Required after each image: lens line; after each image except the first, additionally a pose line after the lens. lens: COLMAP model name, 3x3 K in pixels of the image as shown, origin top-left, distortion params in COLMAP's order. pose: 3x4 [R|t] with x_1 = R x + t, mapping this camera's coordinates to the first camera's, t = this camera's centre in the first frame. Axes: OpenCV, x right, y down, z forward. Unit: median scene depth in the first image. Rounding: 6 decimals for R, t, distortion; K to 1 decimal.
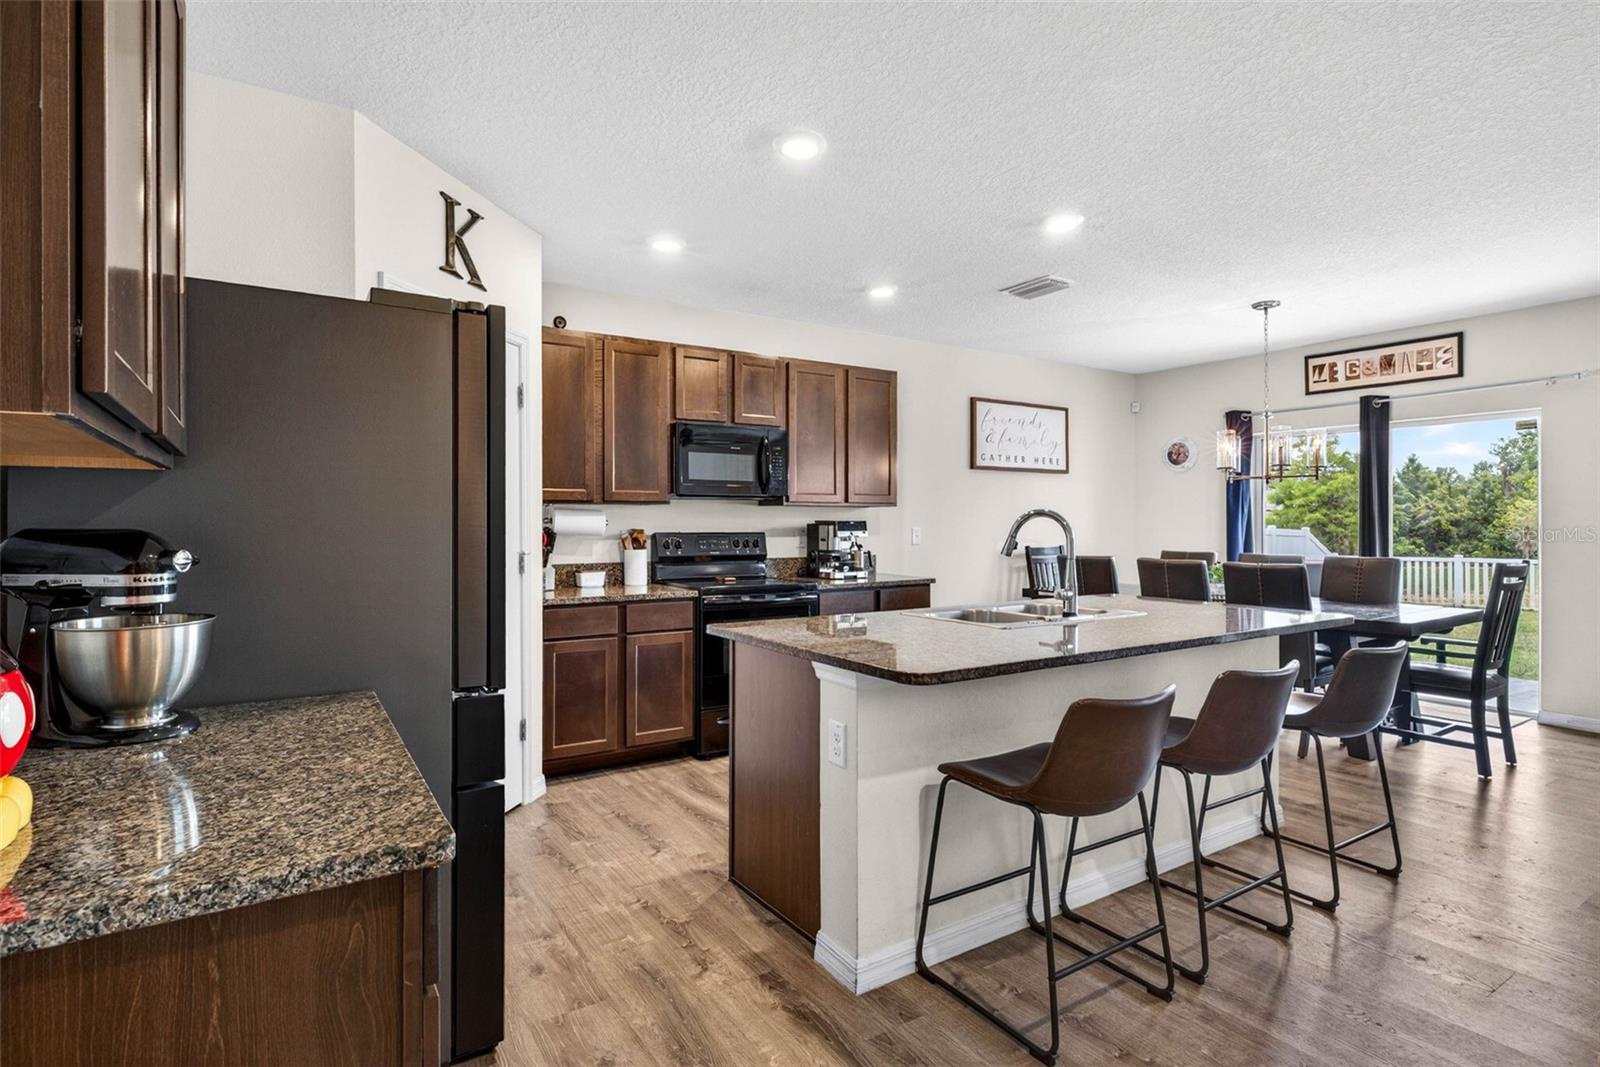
lens RADIAL K [[793.9, 0, 787.0], [0, 793.9, 527.6], [0, 0, 1]] dist [0.000455, -0.000478]
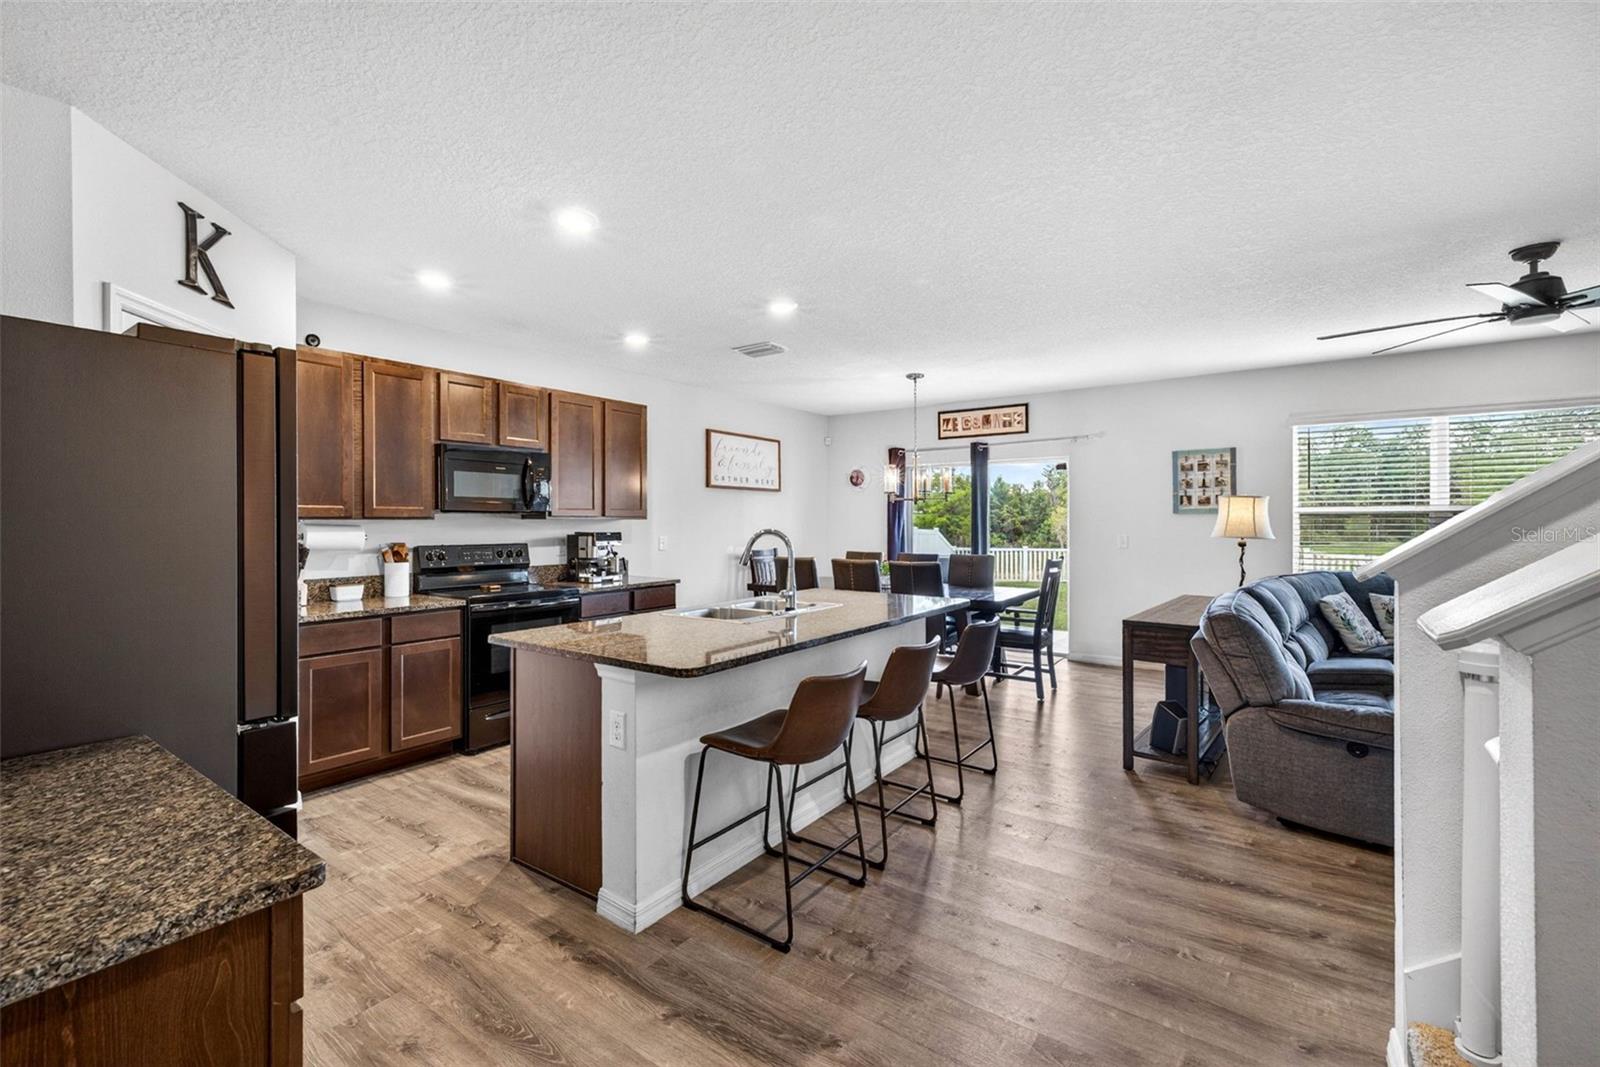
lens RADIAL K [[676.7, 0, 805.2], [0, 676.7, 525.9], [0, 0, 1]] dist [0.004428, -0.001392]
pose [[0.925776, -0.002004, 0.378066, -0.035019], [0.002490, 0.999997, -0.000796, -0.021446], [-0.378063, 0.001678, 0.925778, -0.037540]]
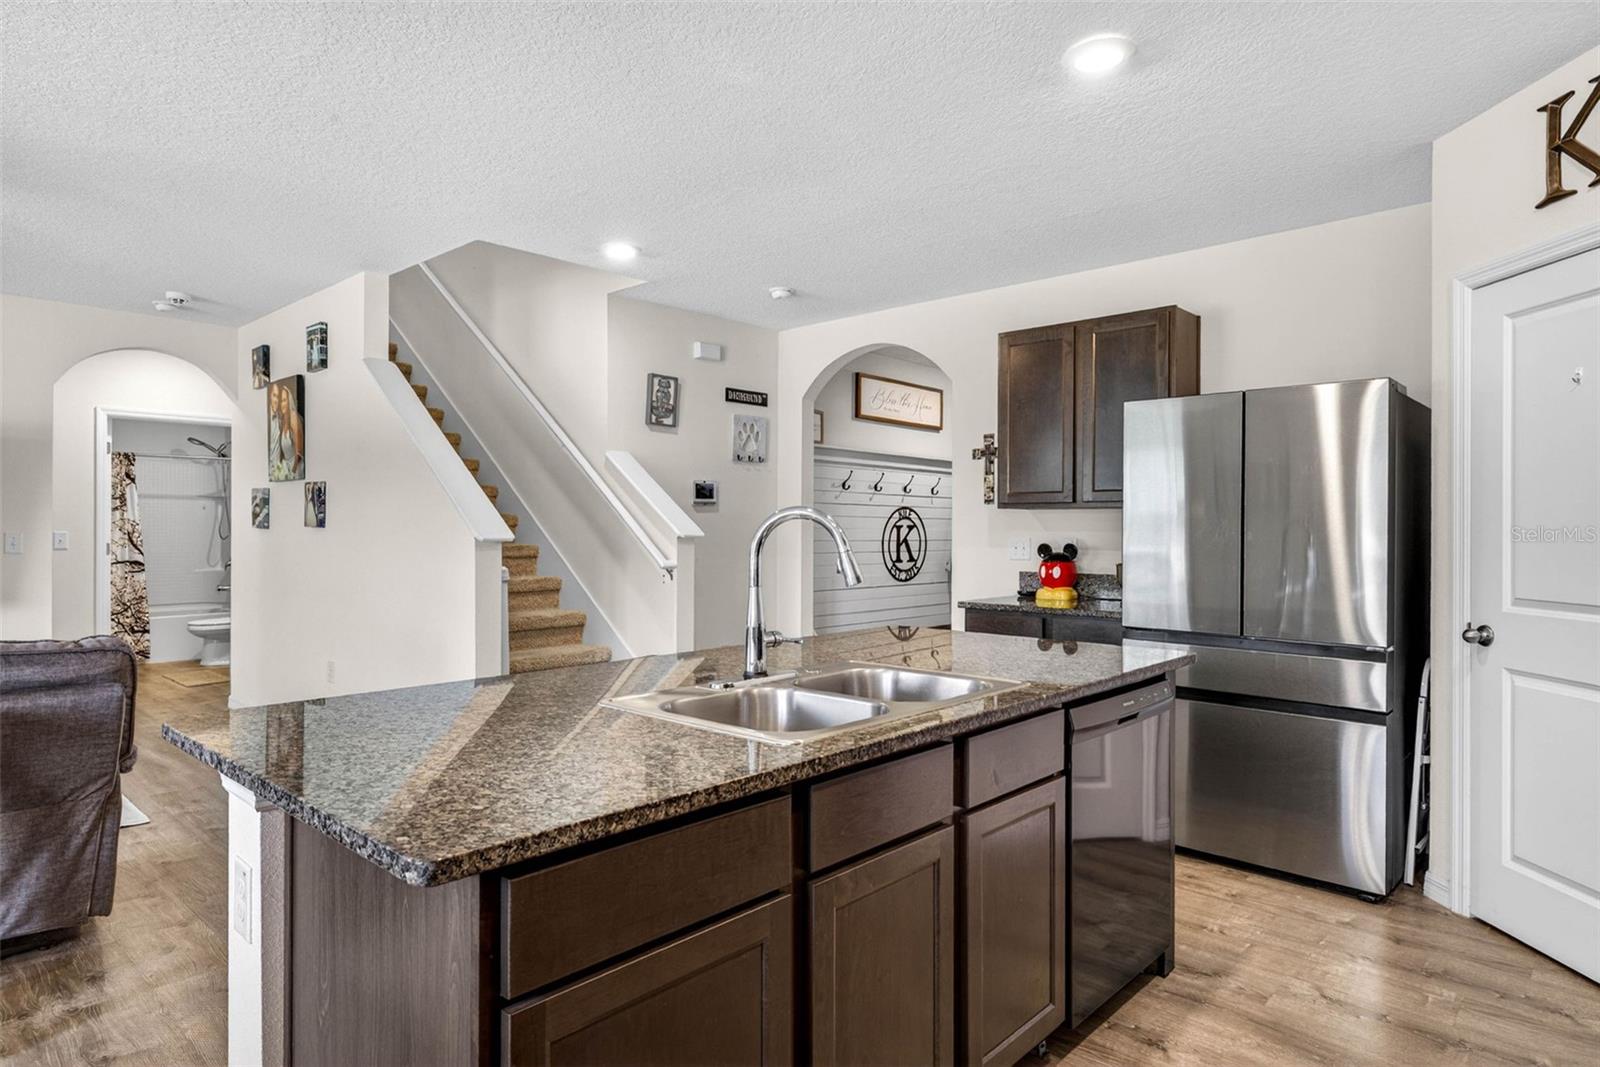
lens RADIAL K [[927.0, 0, 796.4], [0, 927.0, 526.7], [0, 0, 1]] dist [-0.000398, 0.002054]
pose [[-0.969084, -0.002281, -0.246719, 0.387287], [-0.004035, 0.999970, 0.006605, -0.009117], [0.246697, 0.007396, -0.969064, 1.312547]]
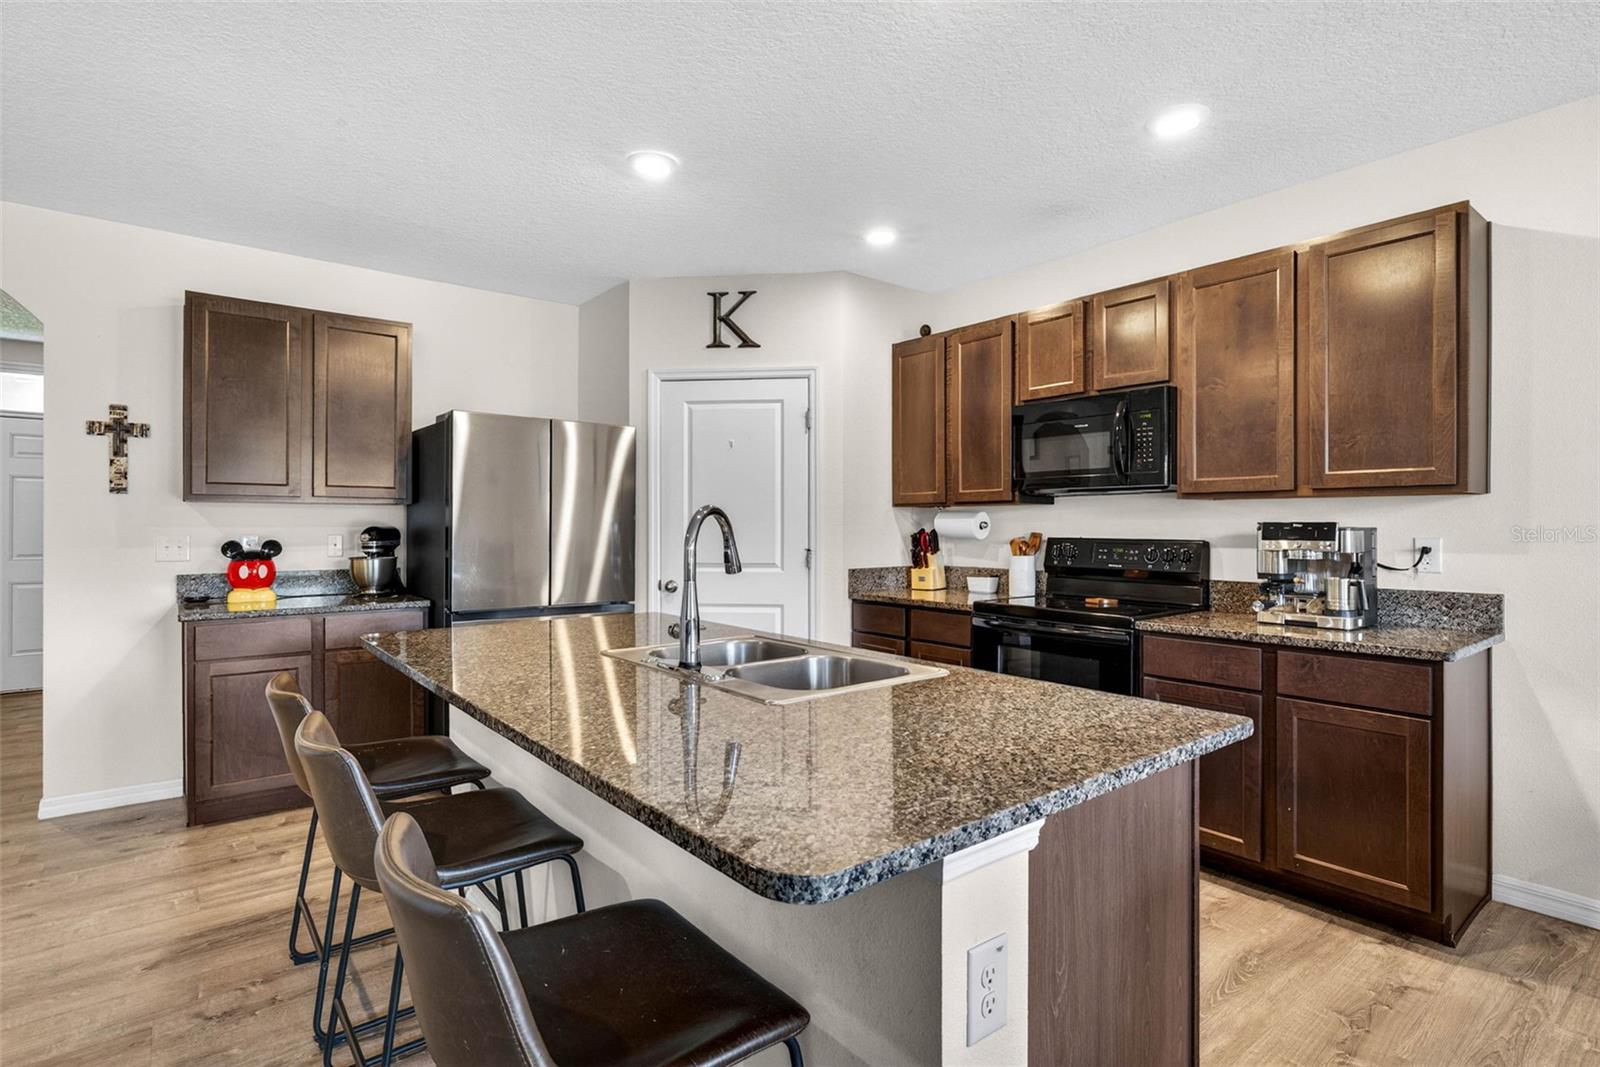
lens RADIAL K [[793.9, 0, 808.9], [0, 793.9, 532.1], [0, 0, 1]] dist [0.000455, -0.000478]
pose [[0.115243, 0.009003, -0.993297, 0.774558], [-0.009222, 0.999926, 0.007993, -0.004189], [0.993295, 0.008239, 0.115317, 0.781670]]
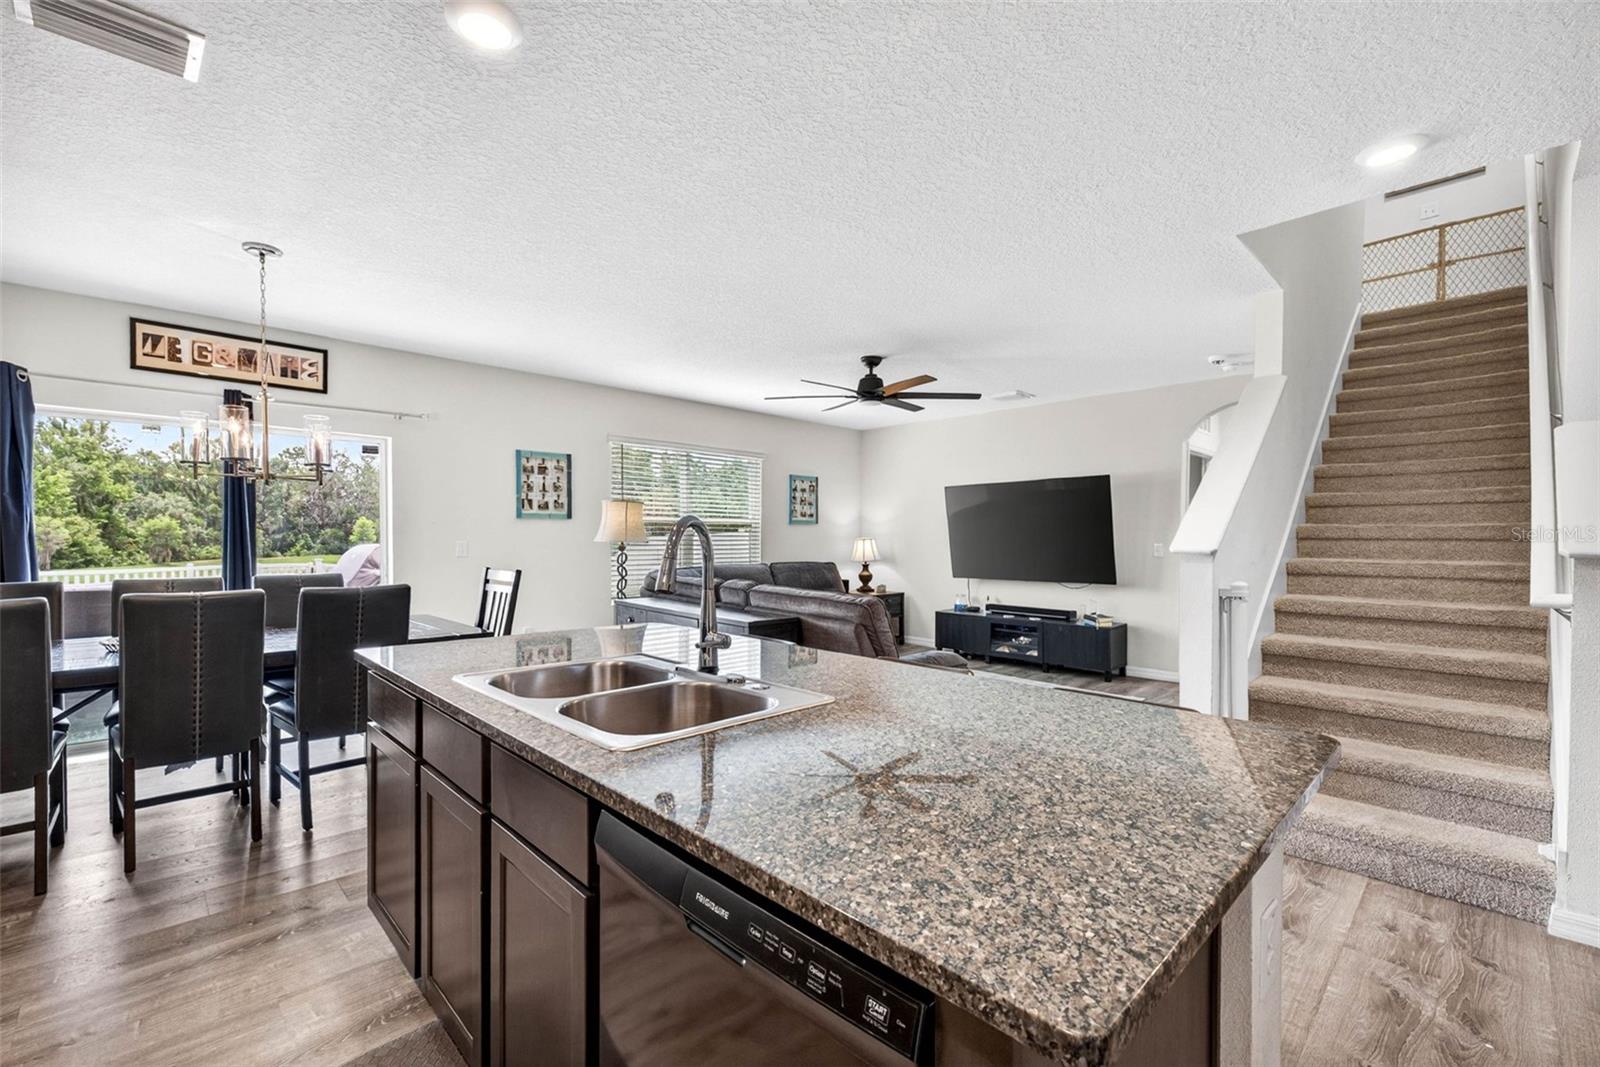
lens RADIAL K [[676.7, 0, 800.7], [0, 676.7, 538.2], [0, 0, 1]] dist [0.004428, -0.001392]
pose [[-0.201224, 0.002969, 0.979541, -0.191186], [0.004768, 0.999987, -0.002052, 0.001125], [-0.979534, 0.004258, -0.201235, 0.852017]]
